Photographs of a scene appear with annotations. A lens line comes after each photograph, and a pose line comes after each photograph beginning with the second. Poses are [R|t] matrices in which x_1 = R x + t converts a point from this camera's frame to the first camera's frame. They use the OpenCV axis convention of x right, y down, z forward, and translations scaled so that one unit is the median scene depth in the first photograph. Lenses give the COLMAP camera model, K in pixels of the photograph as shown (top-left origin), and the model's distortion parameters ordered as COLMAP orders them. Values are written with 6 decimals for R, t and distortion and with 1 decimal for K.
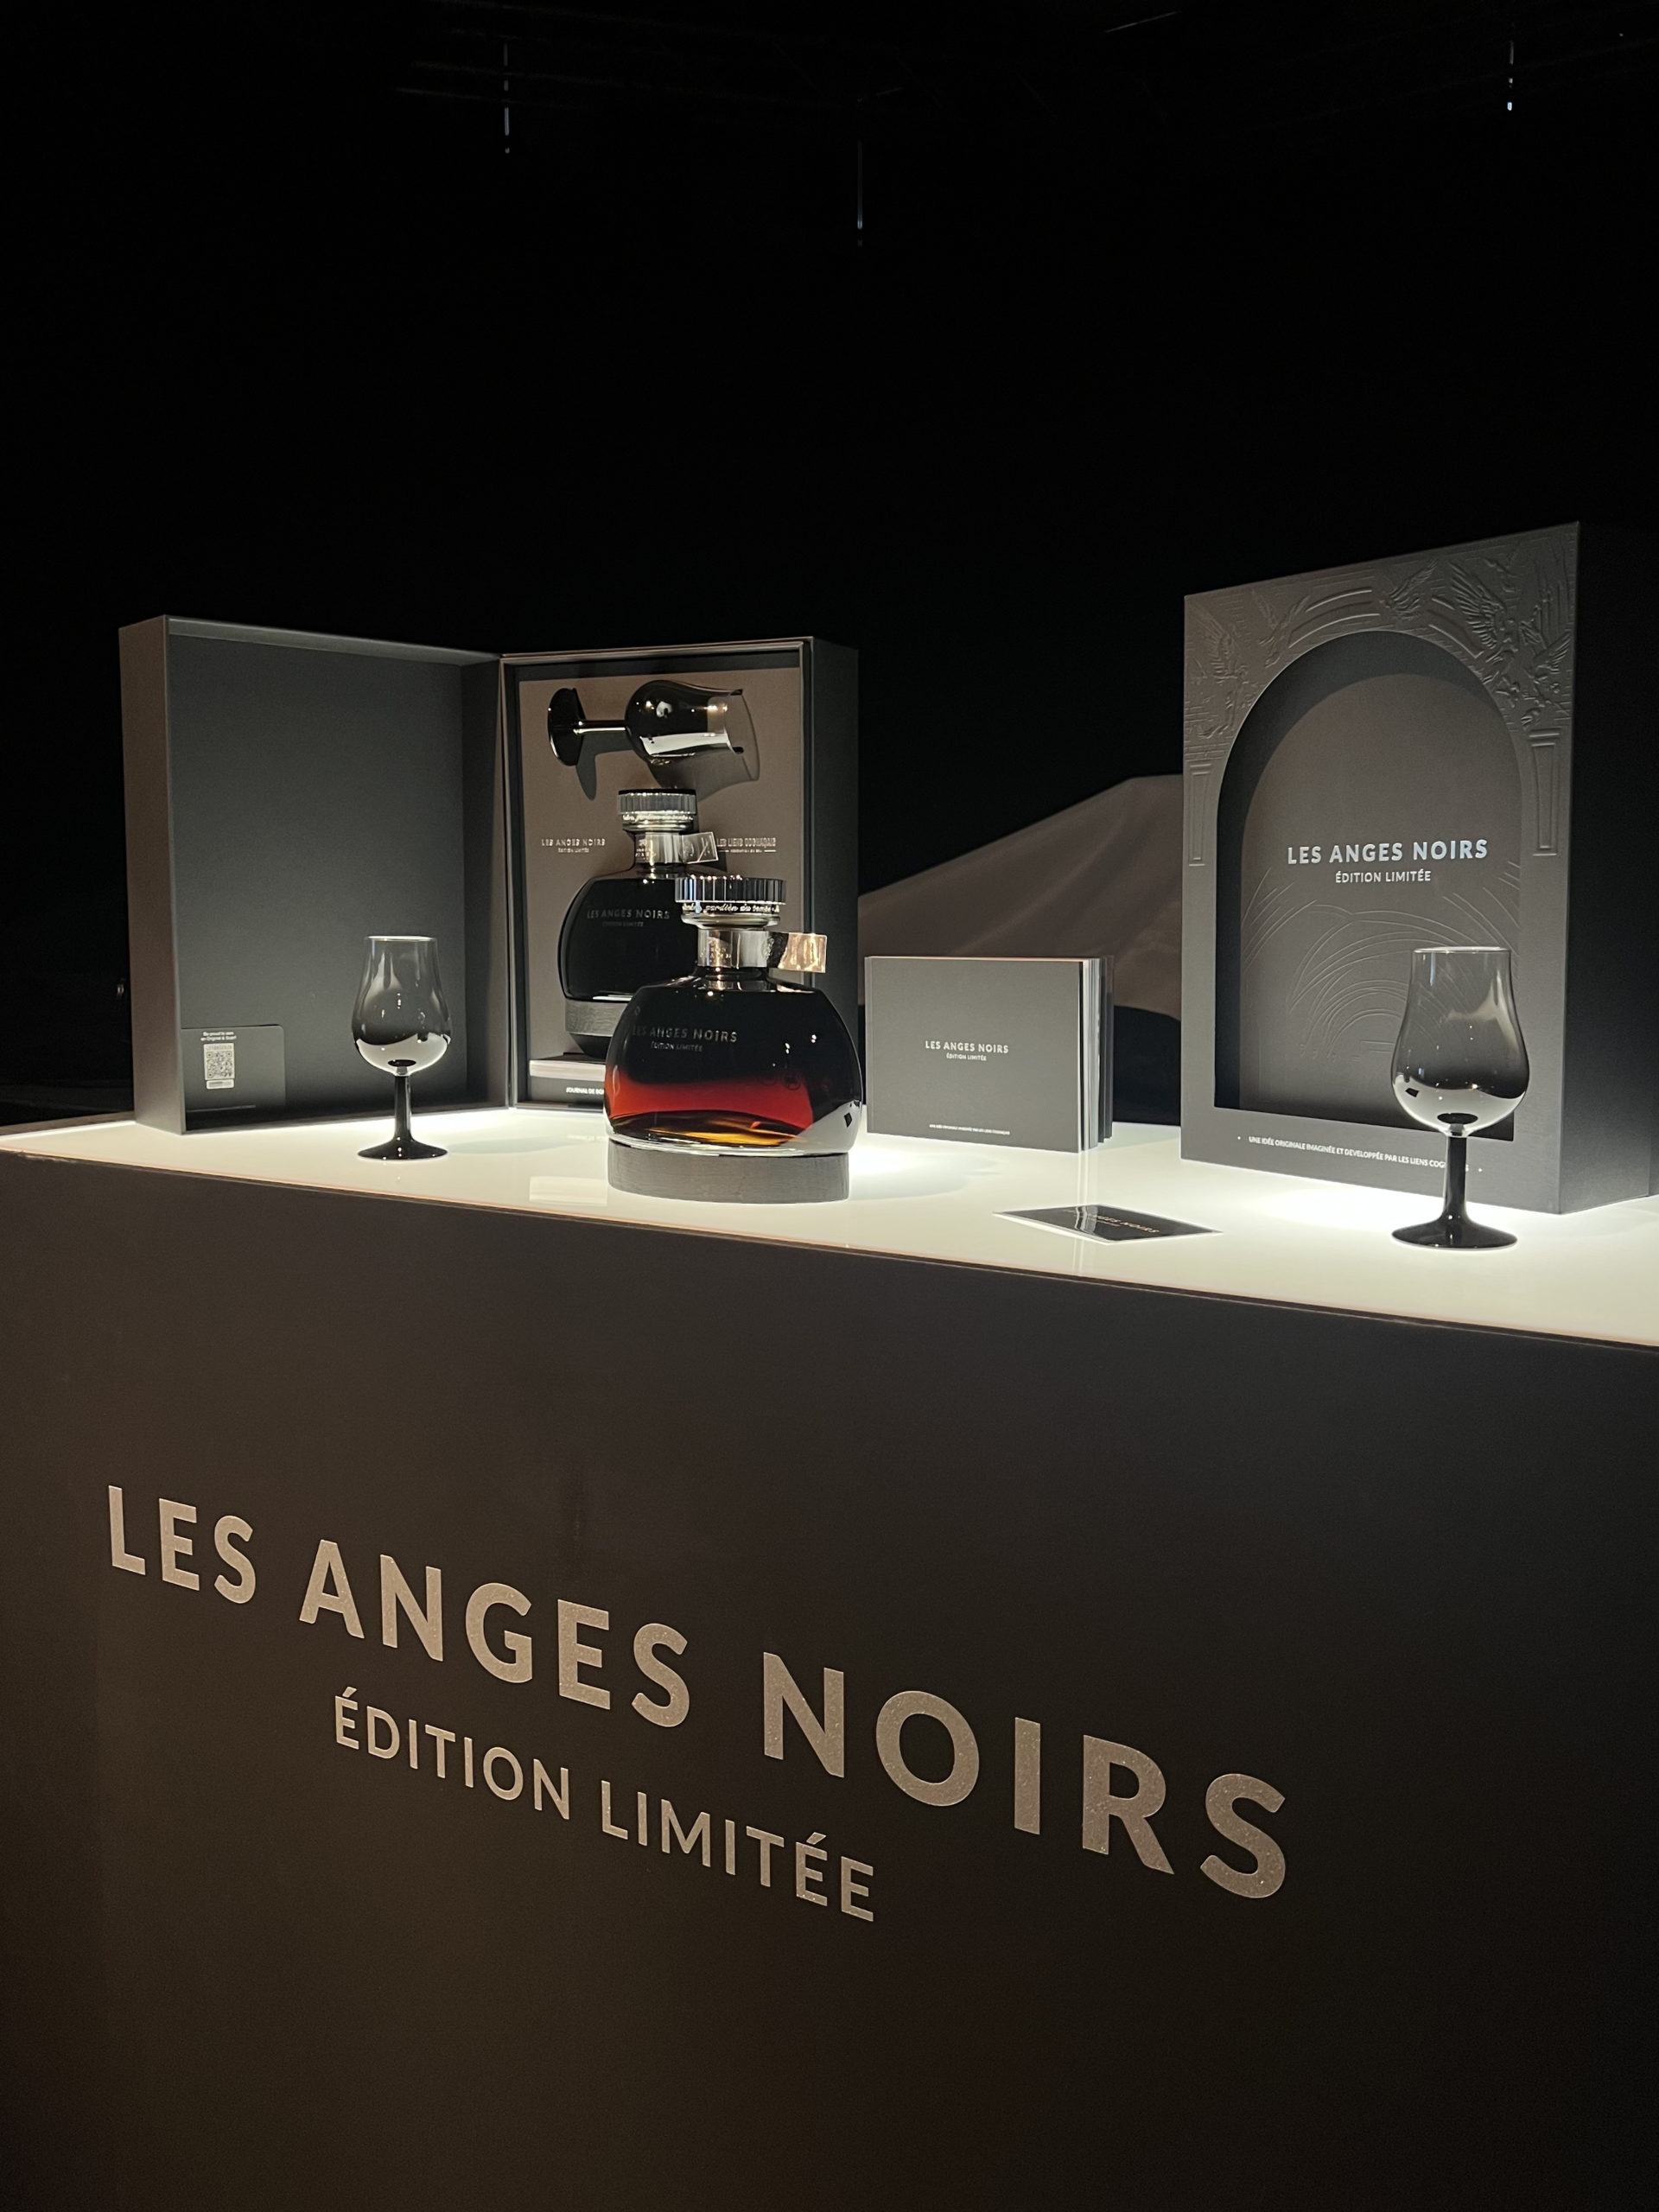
lens RADIAL K [[1621.4, 0, 836.8], [0, 1621.4, 1117.3], [0, 0, 1]] dist [-0.006191, -0.010239]
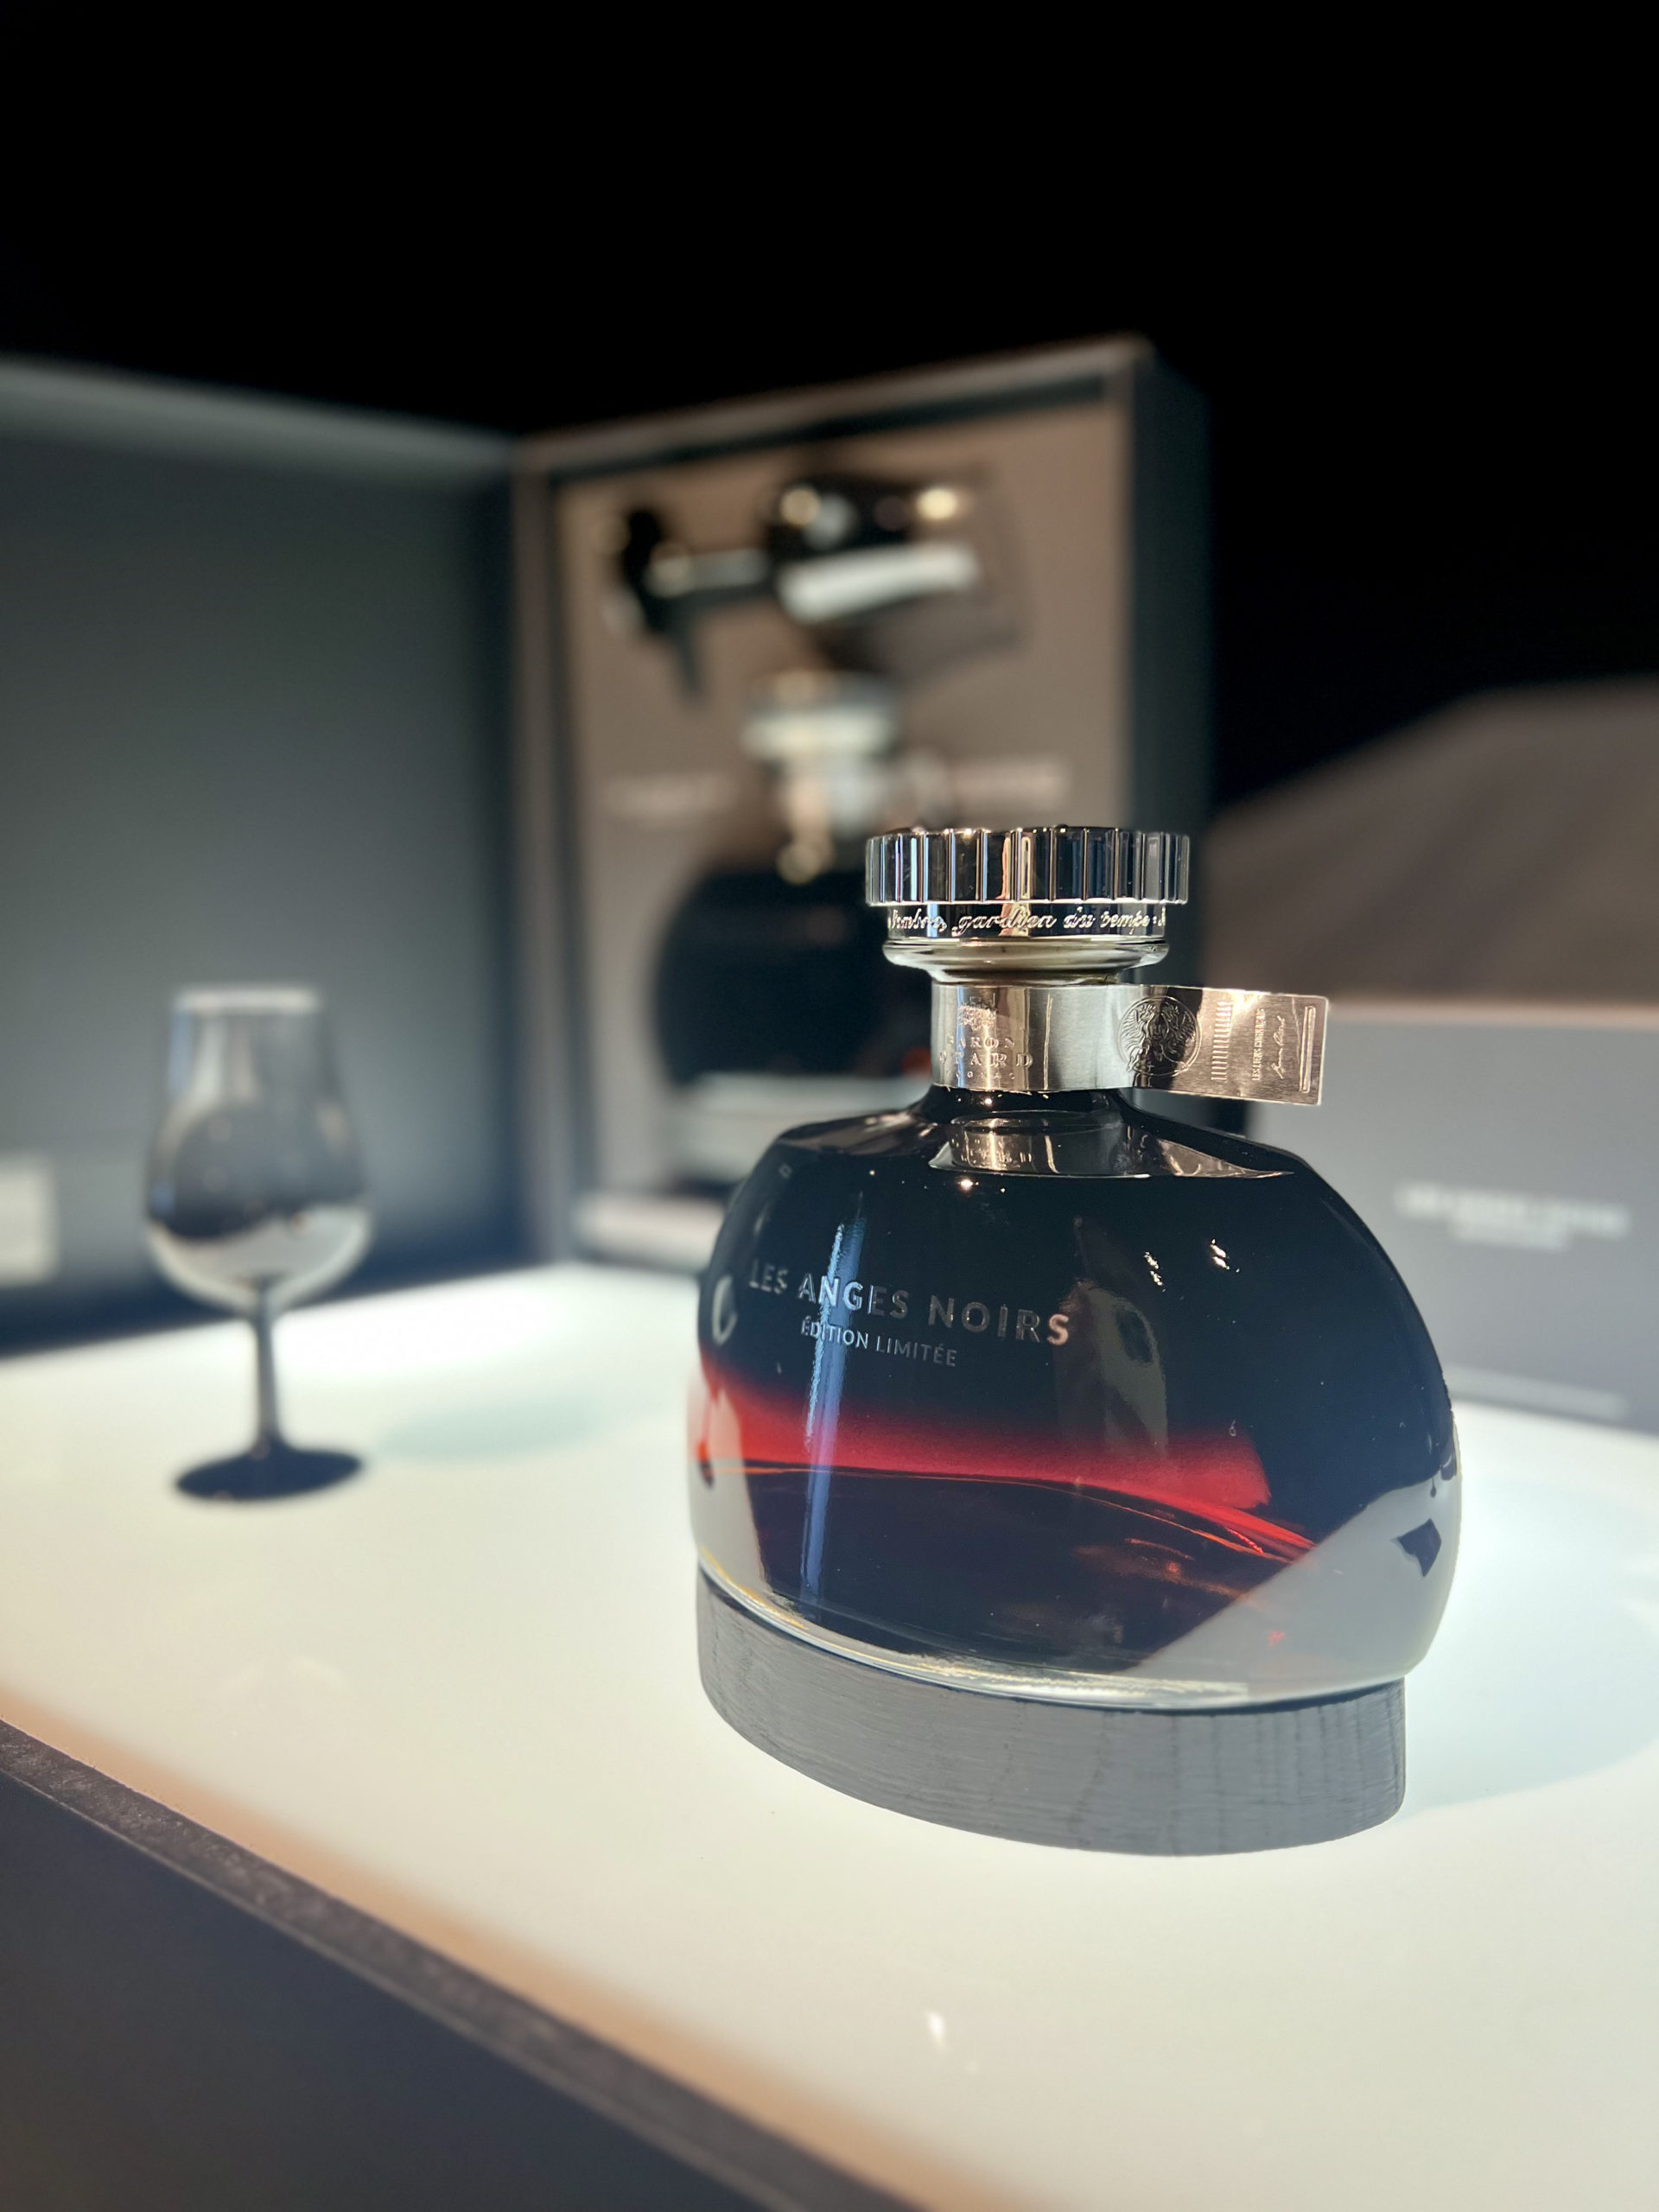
lens RADIAL K [[1621.4, 0, 830.1], [0, 1621.4, 1112.2], [0, 0, 1]] dist [-0.006191, -0.010239]
pose [[0.993654, -0.003403, -0.112430, -0.055201], [0.002957, 0.999987, -0.004133, -0.070645], [0.112443, 0.003774, 0.993651, 0.531644]]
